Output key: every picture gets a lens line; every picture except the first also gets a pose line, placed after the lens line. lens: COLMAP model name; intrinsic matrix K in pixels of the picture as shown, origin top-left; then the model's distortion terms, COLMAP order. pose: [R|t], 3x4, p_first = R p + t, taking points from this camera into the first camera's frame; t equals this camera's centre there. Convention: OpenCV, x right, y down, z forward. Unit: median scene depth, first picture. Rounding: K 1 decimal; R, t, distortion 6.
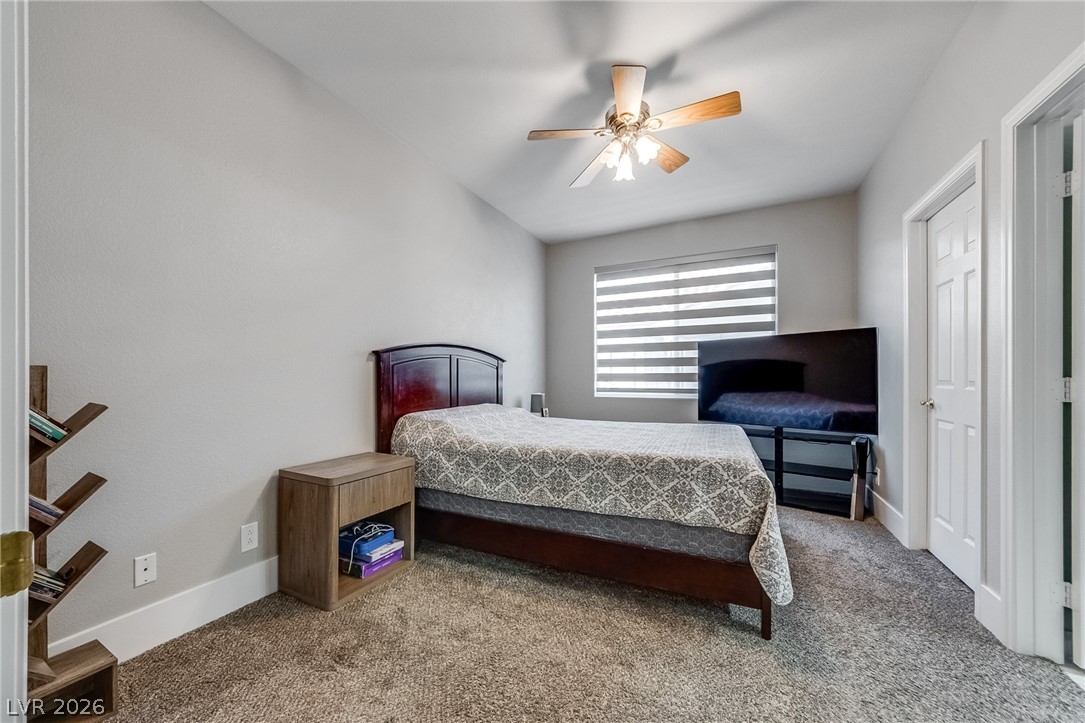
lens RADIAL K [[420.1, 0, 516.5], [0, 420.1, 375.3], [0, 0, 1]] dist [-0.003170, -0.000349]
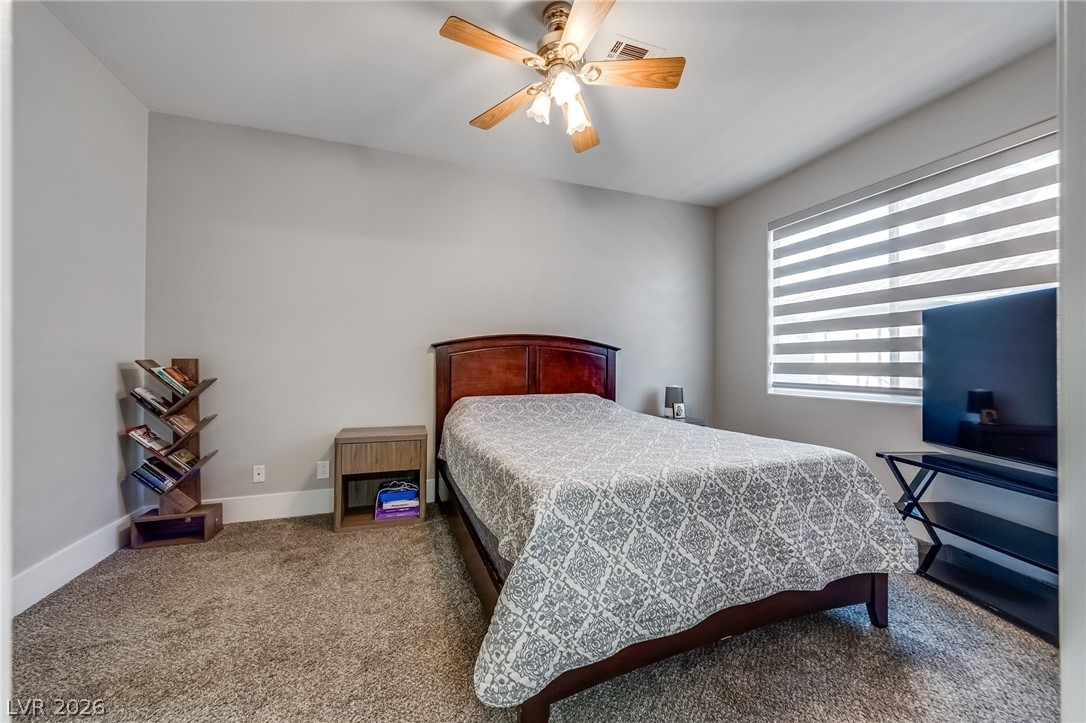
lens RADIAL K [[404.9, 0, 546.8], [0, 404.9, 360.6], [0, 0, 1]] dist [-0.000660, 0.000104]
pose [[0.730789, -0.001287, -0.682602, 0.809243], [-0.003750, 0.999976, -0.005900, -0.005521], [0.682593, 0.006871, 0.730766, 0.402242]]
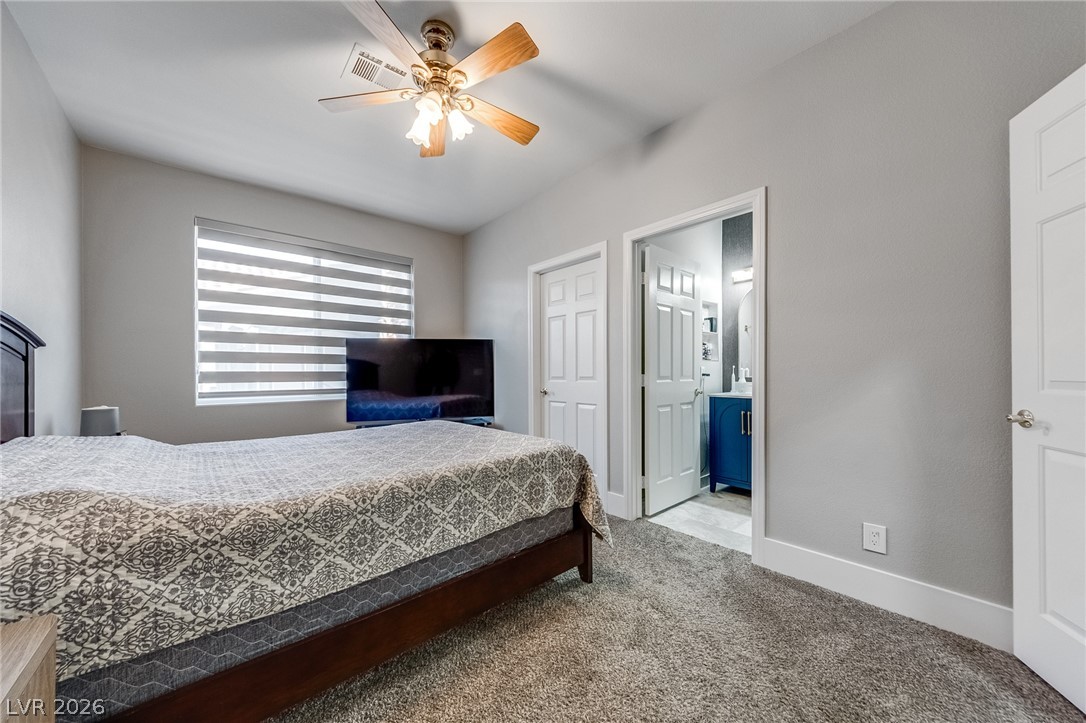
lens RADIAL K [[386.6, 0, 539.3], [0, 386.6, 372.2], [0, 0, 1]] dist [-0.001328, -0.000173]
pose [[0.366313, 0.003045, 0.930487, -0.398234], [0.002604, 0.999987, -0.004298, 0.001372], [-0.930488, 0.003997, 0.366300, 0.523123]]
